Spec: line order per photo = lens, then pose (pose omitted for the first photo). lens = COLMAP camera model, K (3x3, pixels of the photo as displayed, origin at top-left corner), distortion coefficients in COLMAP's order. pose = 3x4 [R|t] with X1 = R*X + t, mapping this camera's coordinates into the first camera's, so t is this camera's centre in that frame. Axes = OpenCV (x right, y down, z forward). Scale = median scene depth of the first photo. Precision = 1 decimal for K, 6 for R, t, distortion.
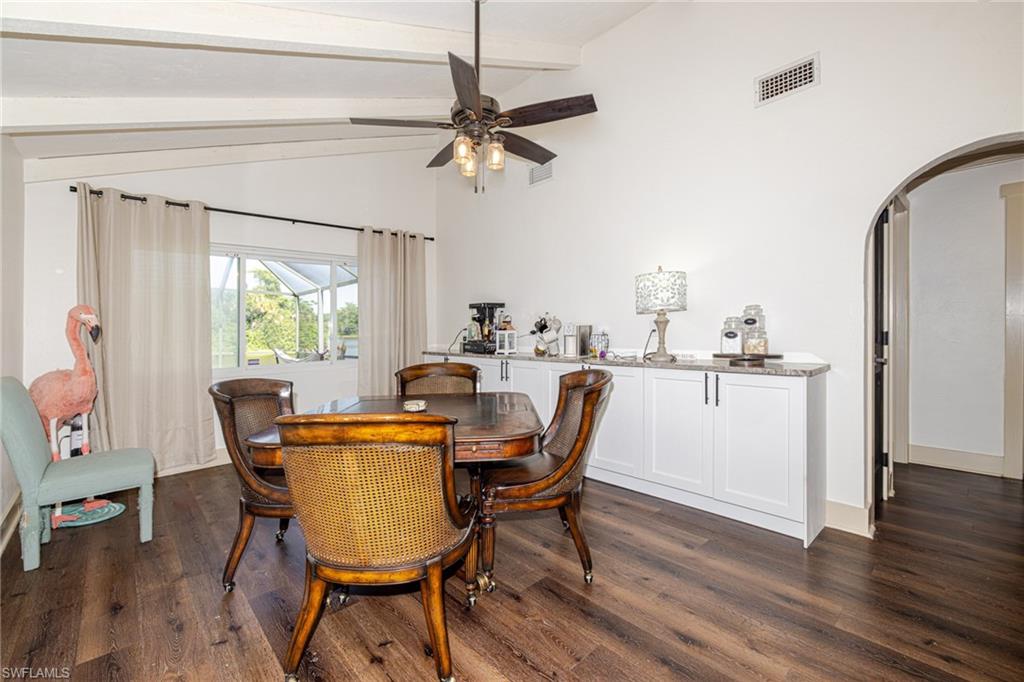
lens RADIAL K [[436.0, 0, 504.7], [0, 436.0, 322.6], [0, 0, 1]] dist [0.001279, -0.000540]
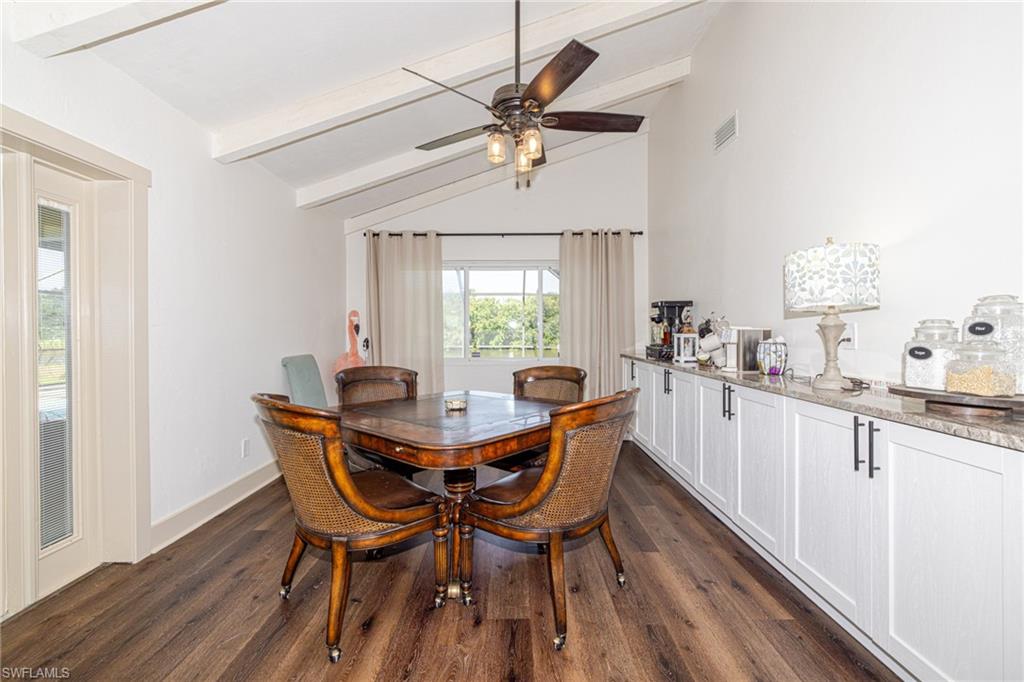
lens RADIAL K [[436.0, 0, 515.3], [0, 436.0, 323.1], [0, 0, 1]] dist [0.001279, -0.000540]
pose [[0.738796, 0.007977, -0.673881, 0.471055], [-0.004925, 0.999967, 0.006437, -0.008973], [0.673911, -0.001437, 0.738811, 0.244297]]
